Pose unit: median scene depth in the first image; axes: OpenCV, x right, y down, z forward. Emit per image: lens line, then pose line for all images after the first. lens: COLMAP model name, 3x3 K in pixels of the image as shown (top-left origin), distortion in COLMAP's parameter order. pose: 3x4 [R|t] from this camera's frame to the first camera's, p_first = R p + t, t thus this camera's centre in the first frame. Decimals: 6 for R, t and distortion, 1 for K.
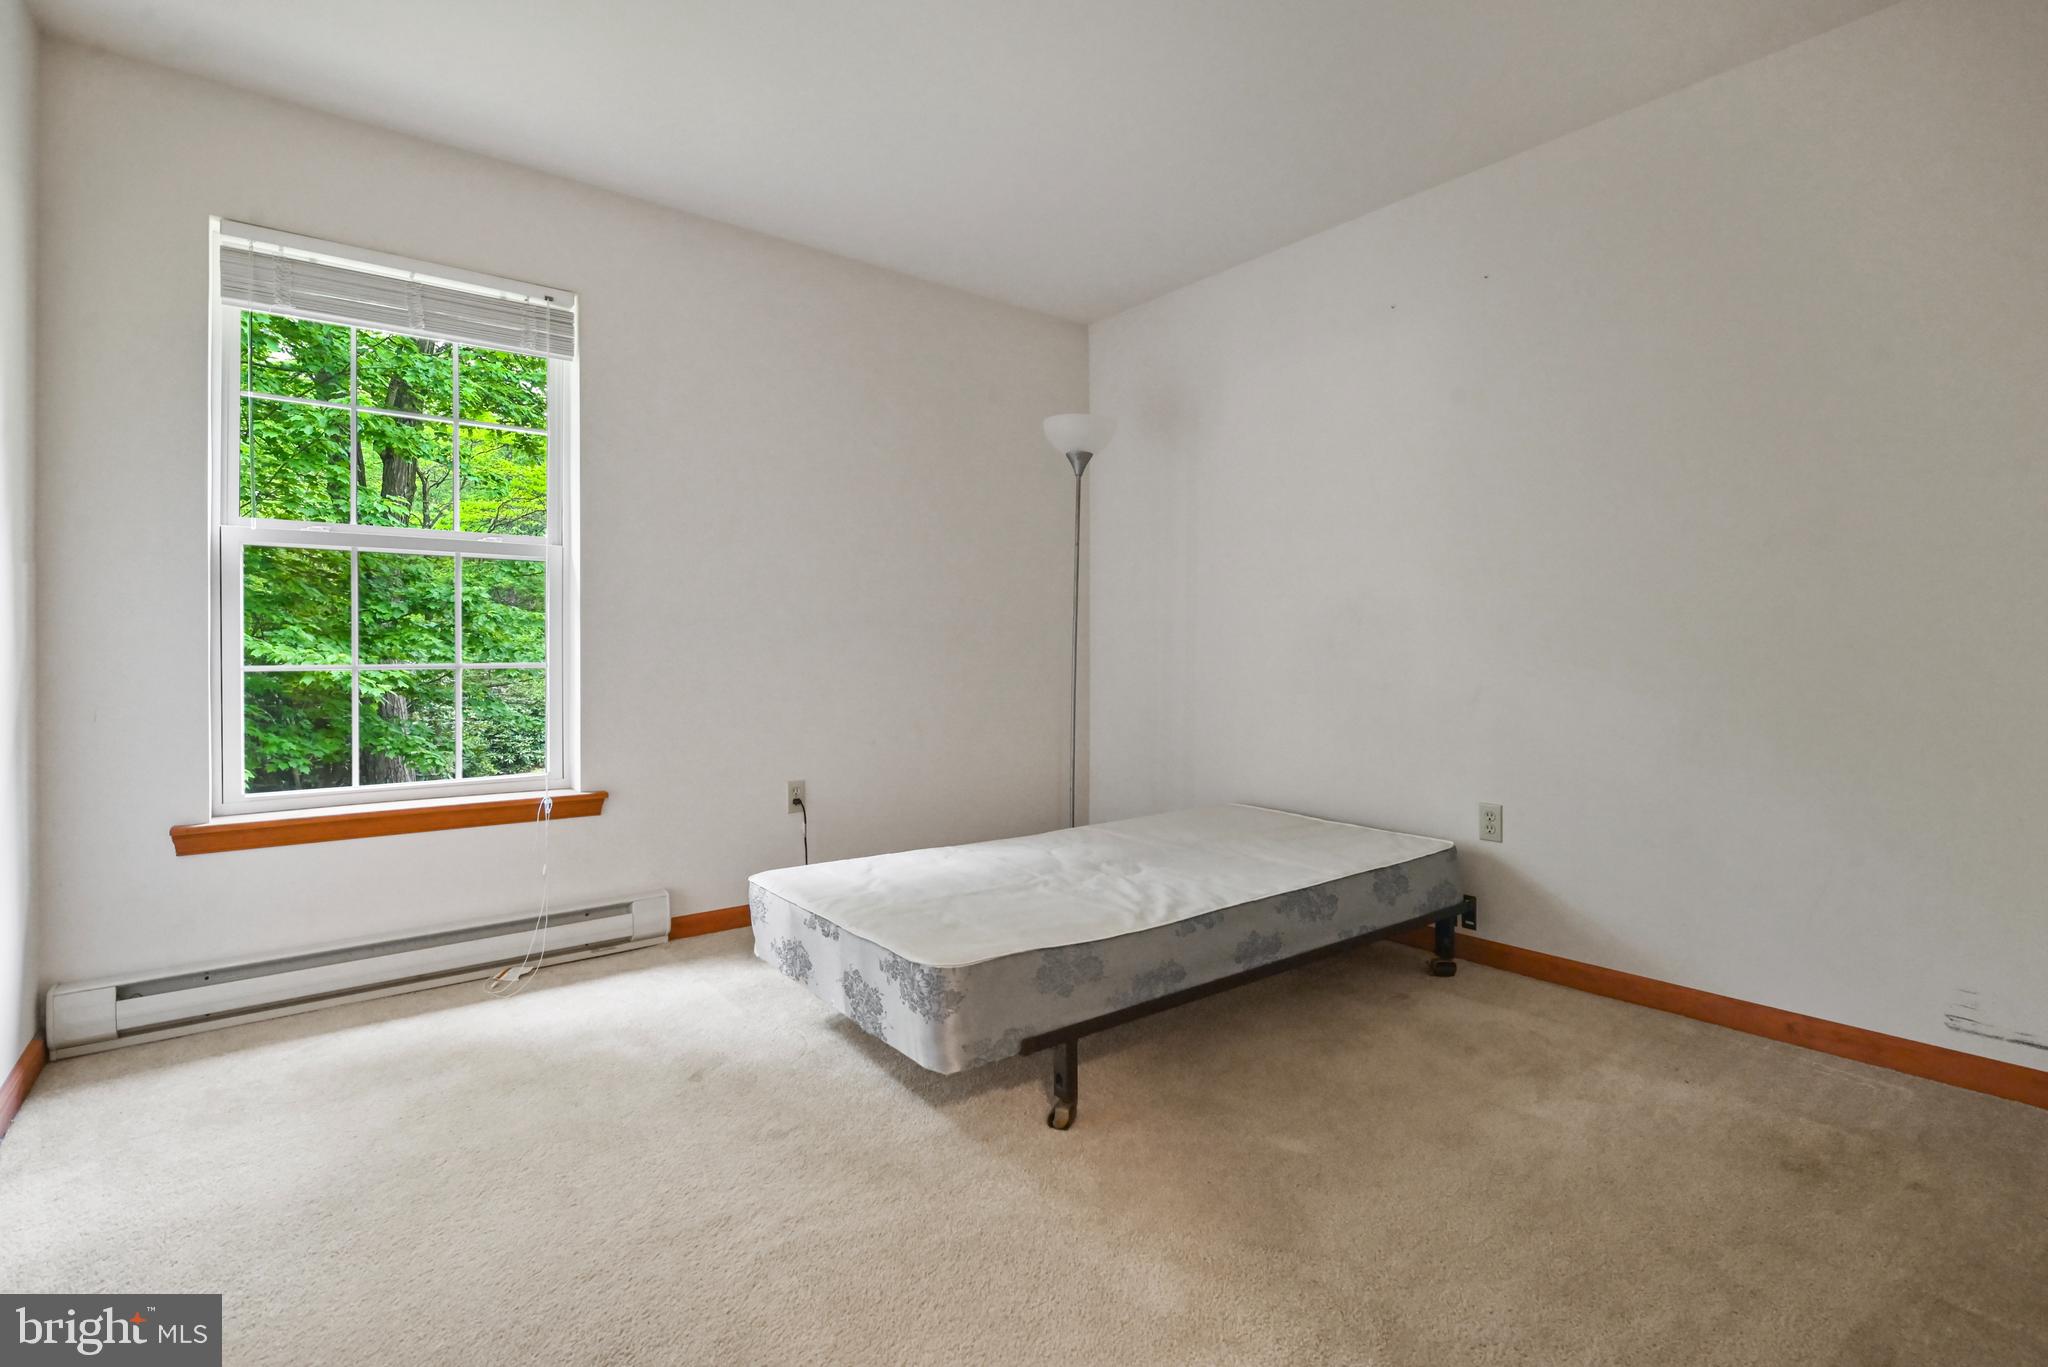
lens RADIAL K [[935.2, 0, 1021.4], [0, 935.2, 679.5], [0, 0, 1]] dist [0.001169, -0.000391]
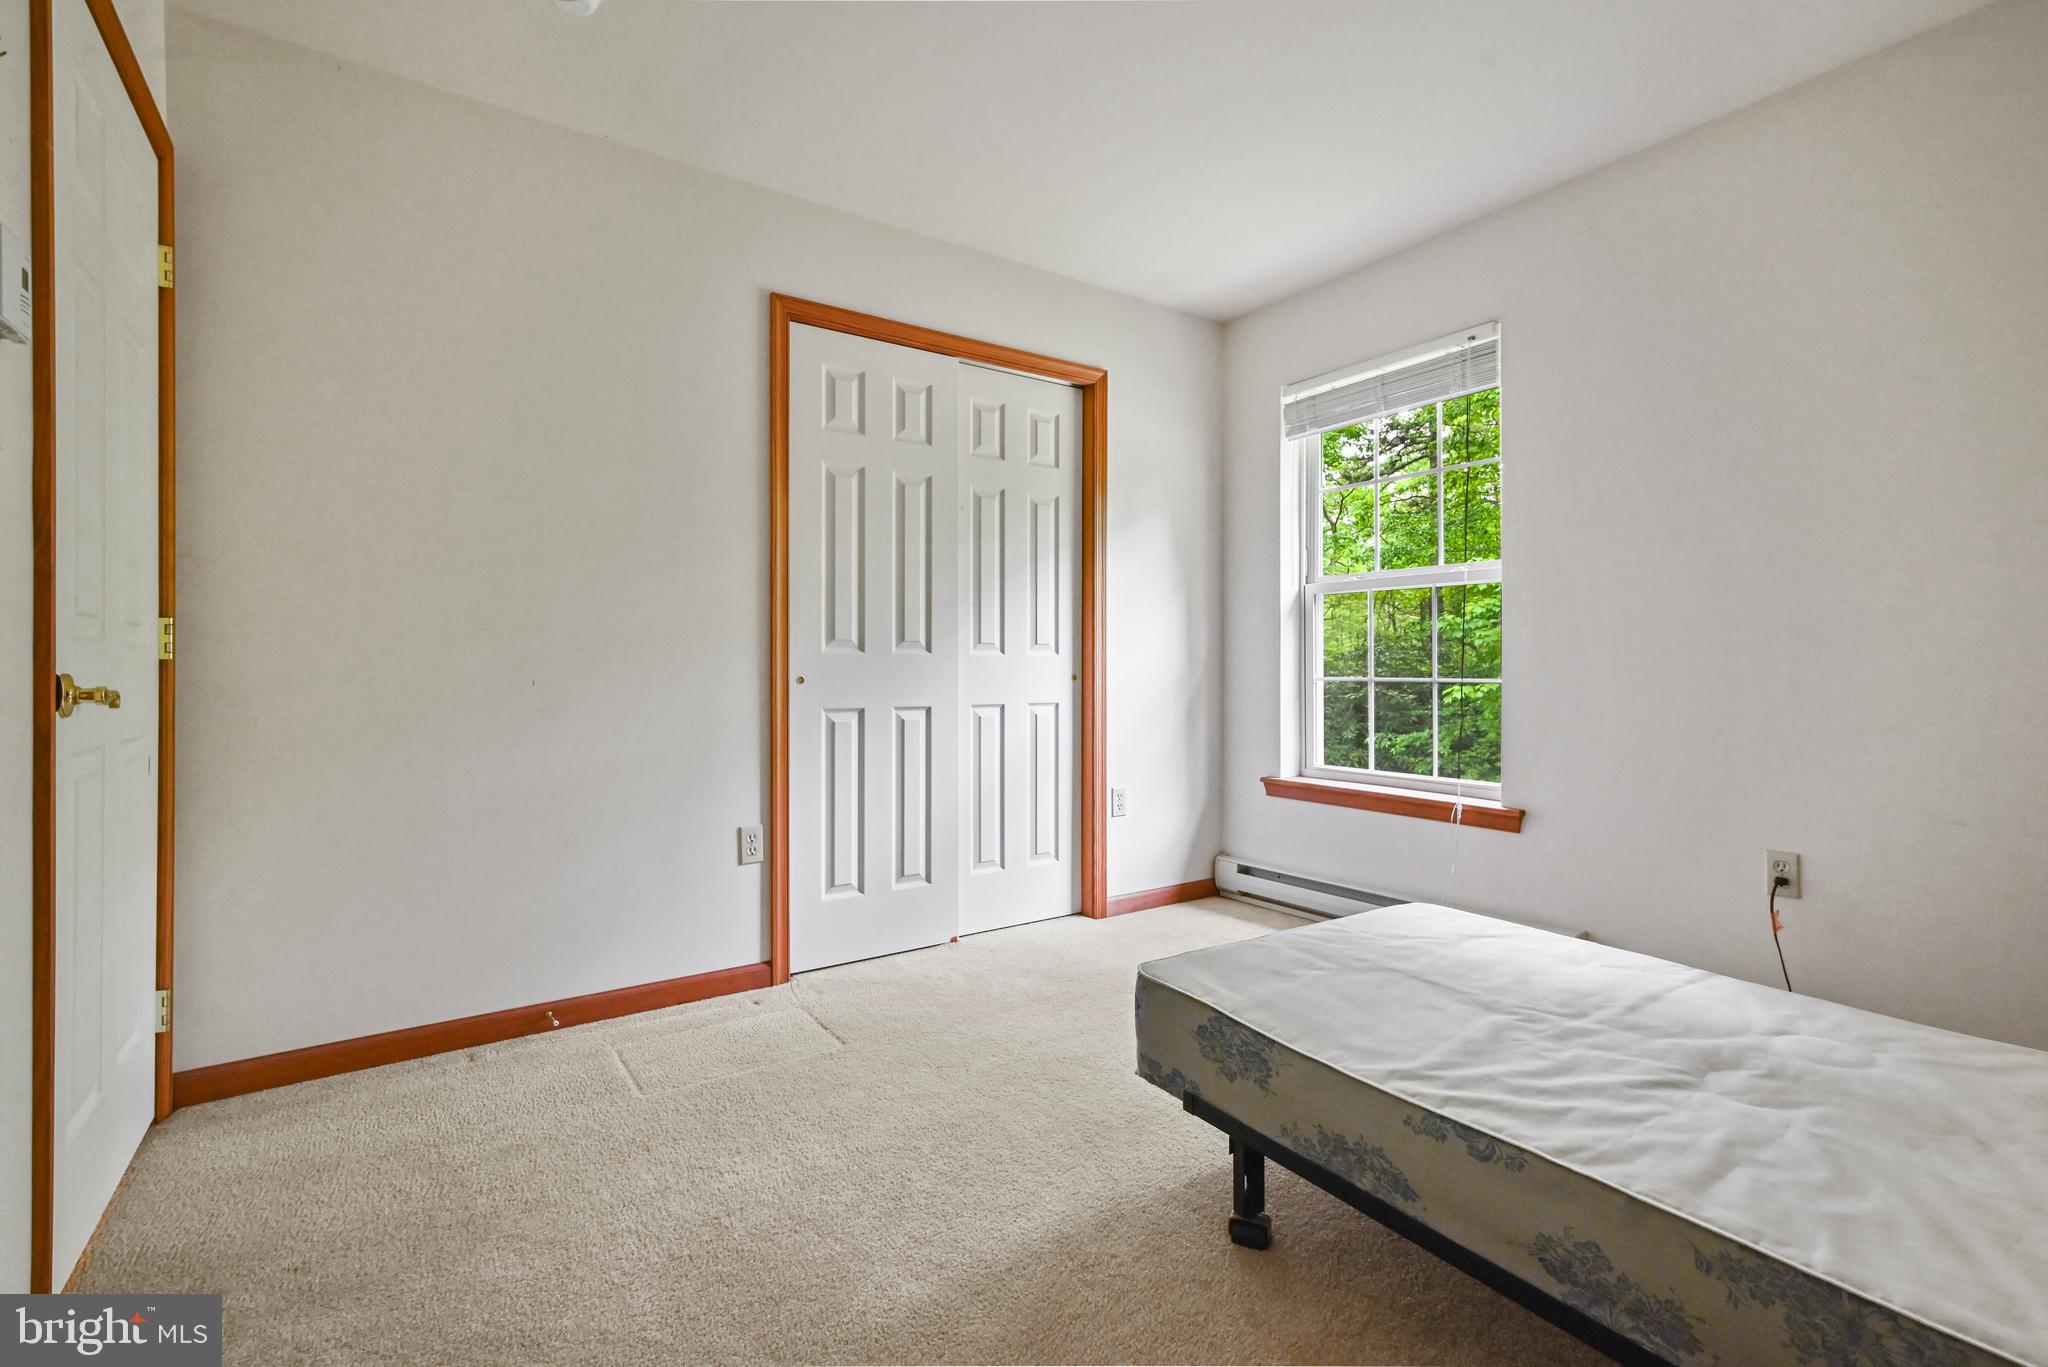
lens RADIAL K [[935.2, 0, 1021.4], [0, 935.2, 669.3], [0, 0, 1]] dist [0.001169, -0.000391]
pose [[-0.073389, 0.005998, -0.997285, 0.716393], [-0.025399, 0.999646, 0.007881, -0.028095], [0.996980, 0.025909, -0.073211, 0.684382]]
